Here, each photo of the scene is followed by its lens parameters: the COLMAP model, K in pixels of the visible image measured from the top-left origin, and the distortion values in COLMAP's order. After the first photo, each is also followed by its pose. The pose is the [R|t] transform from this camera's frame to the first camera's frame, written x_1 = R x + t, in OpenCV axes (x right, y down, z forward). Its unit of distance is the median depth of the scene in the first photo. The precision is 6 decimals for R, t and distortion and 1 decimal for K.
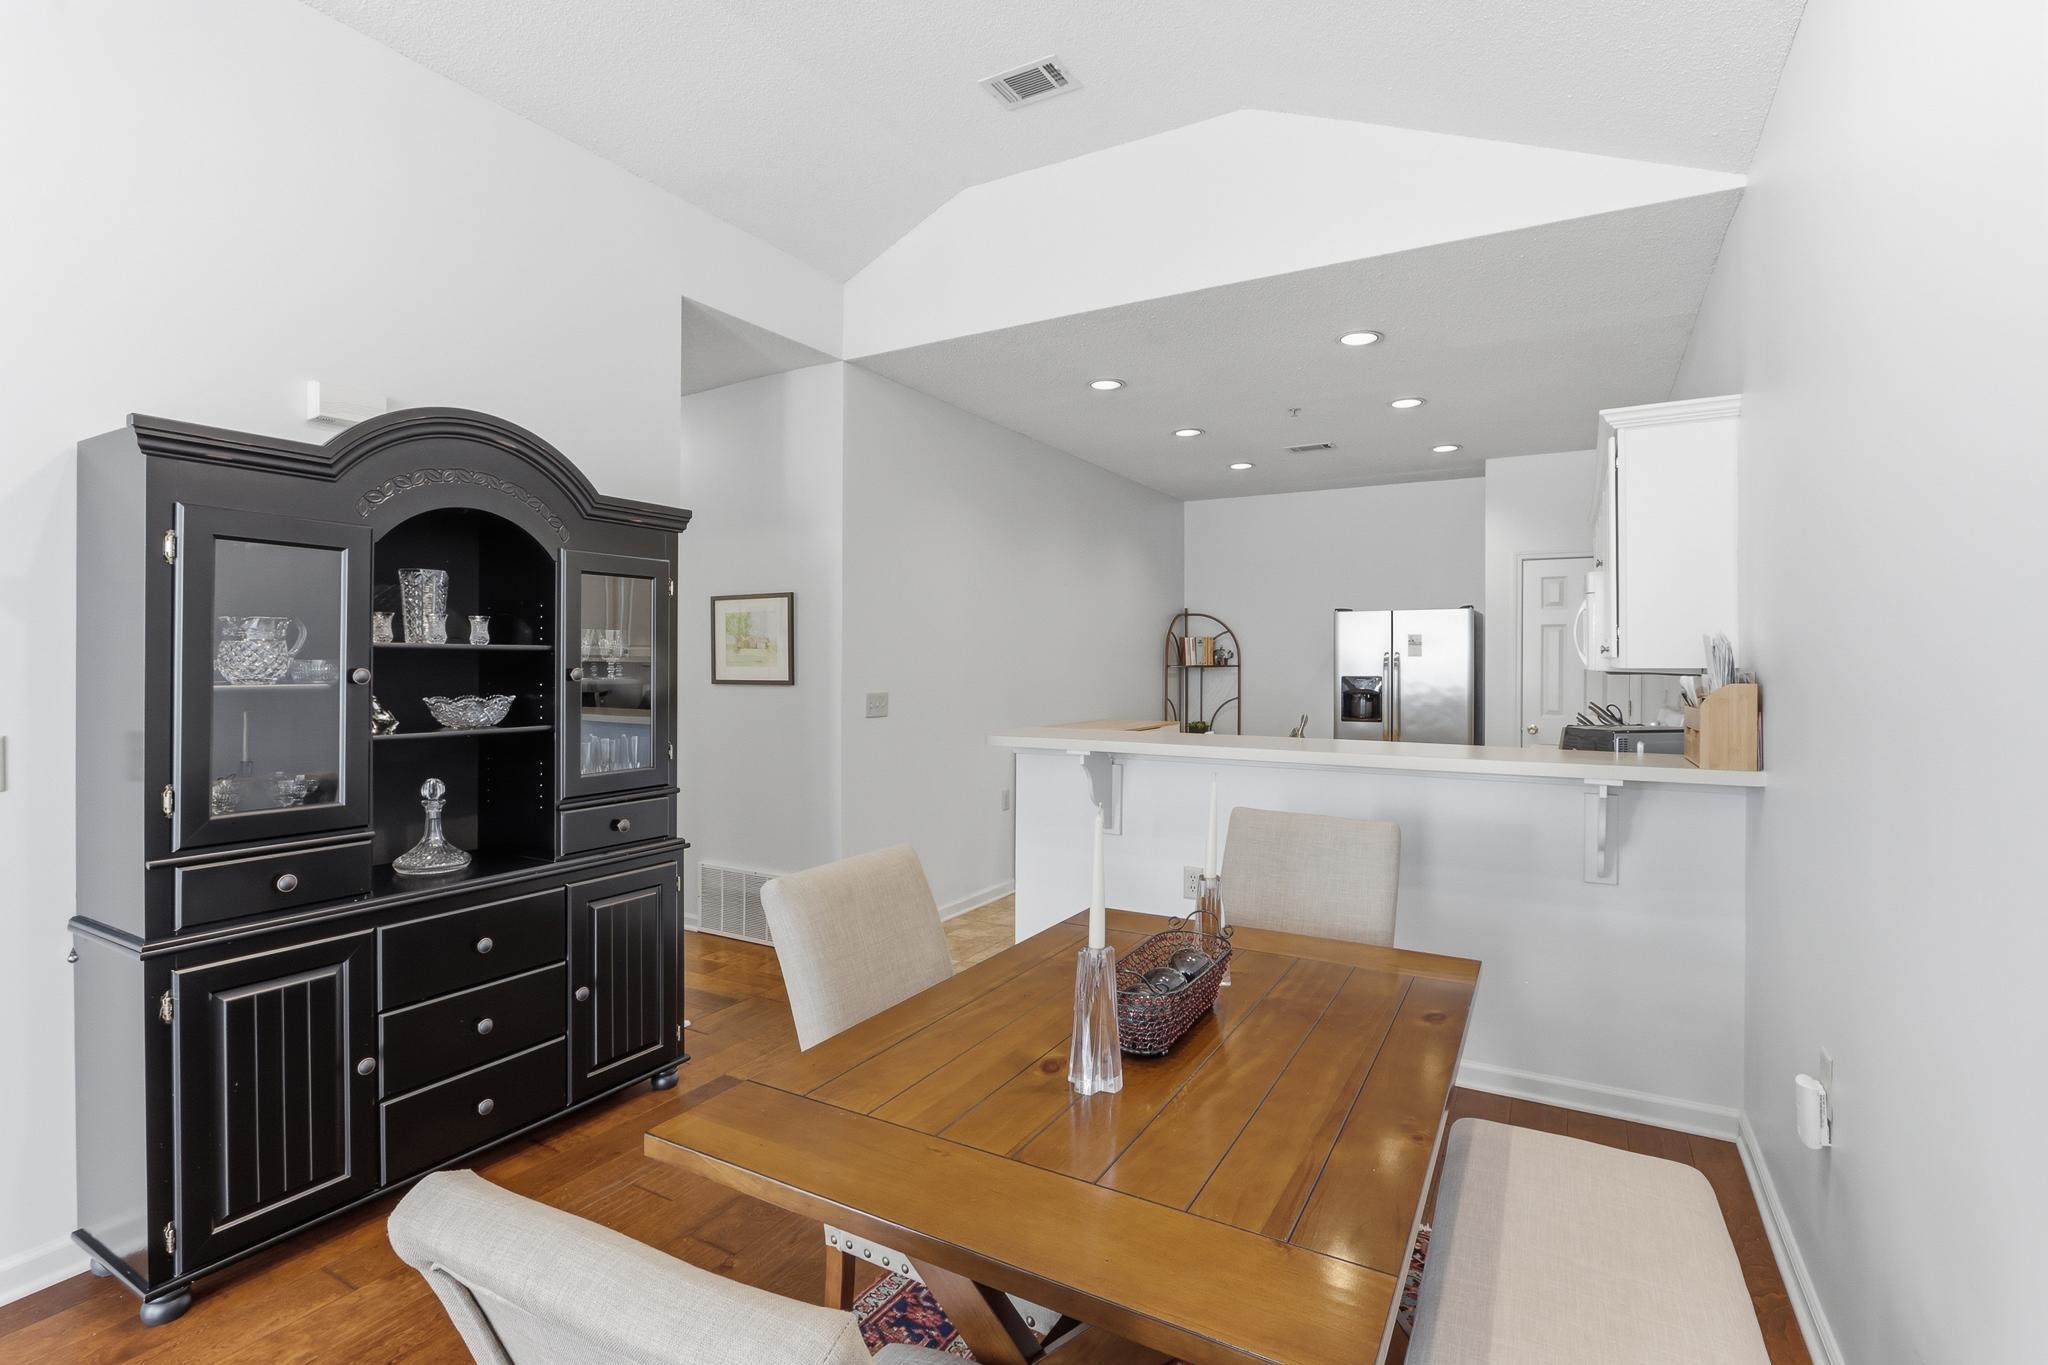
lens RADIAL K [[973.2, 0, 1022.7], [0, 973.2, 656.7], [0, 0, 1]] dist [-0.026529, 0.007381]
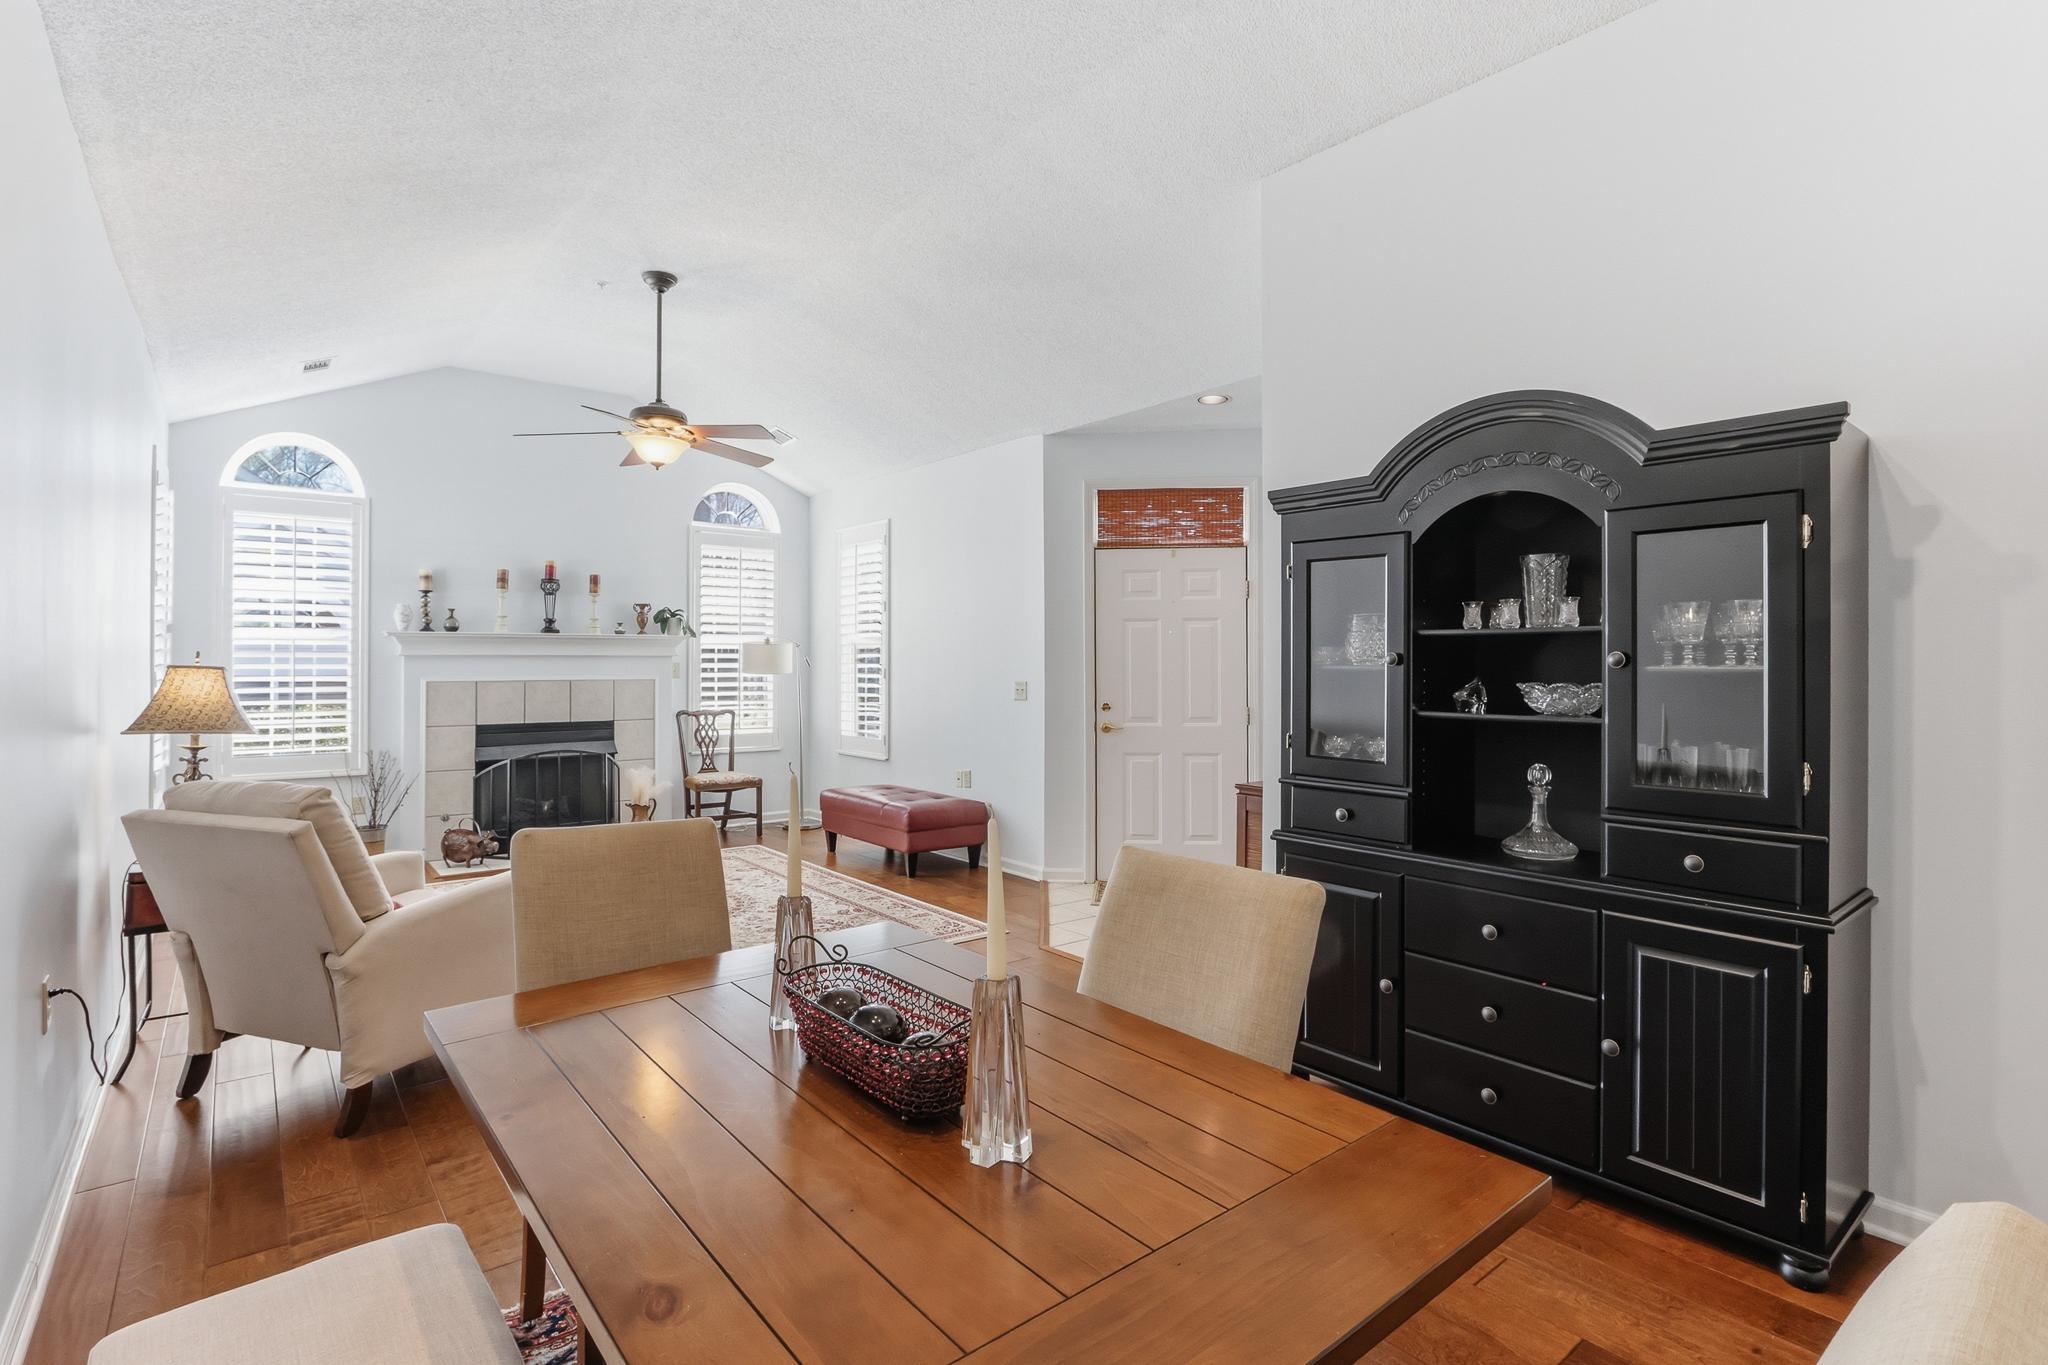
lens RADIAL K [[973.2, 0, 978.2], [0, 973.2, 655.1], [0, 0, 1]] dist [-0.026529, 0.007381]
pose [[-0.398074, -0.008217, -0.917317, 0.492708], [0.000597, 0.999957, -0.009216, 0.020881], [0.917353, -0.004217, -0.398052, 0.803129]]
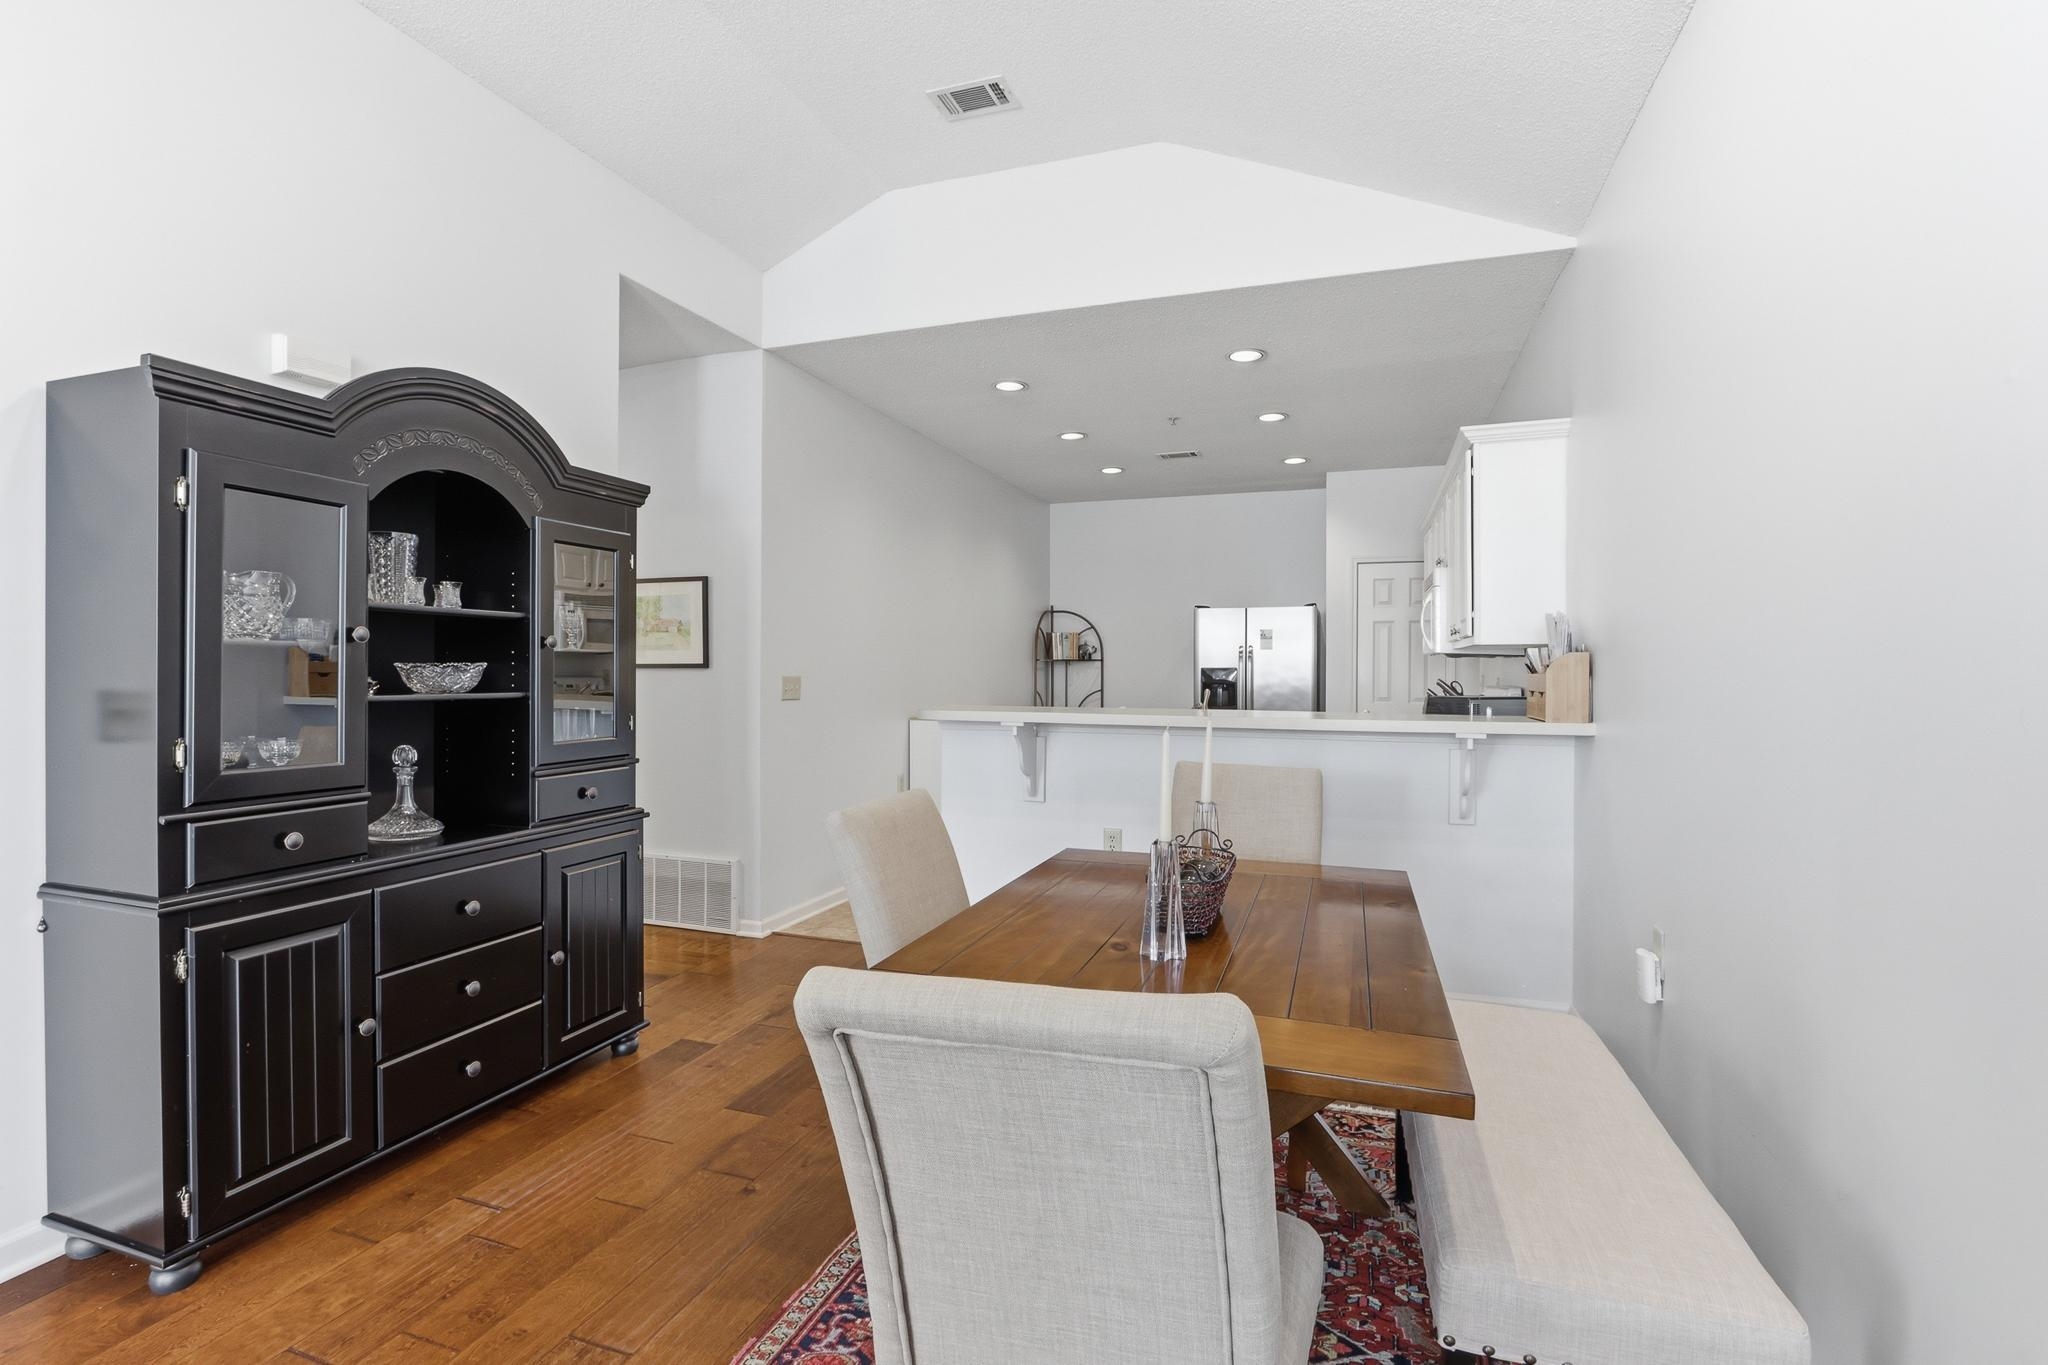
lens RADIAL K [[973.2, 0, 1016.8], [0, 973.2, 670.2], [0, 0, 1]] dist [-0.026529, 0.007381]
pose [[0.983728, 0.000367, 0.179665, -0.160356], [-0.001270, 0.999987, 0.004910, 0.040883], [-0.179661, -0.005059, 0.983716, -0.076939]]
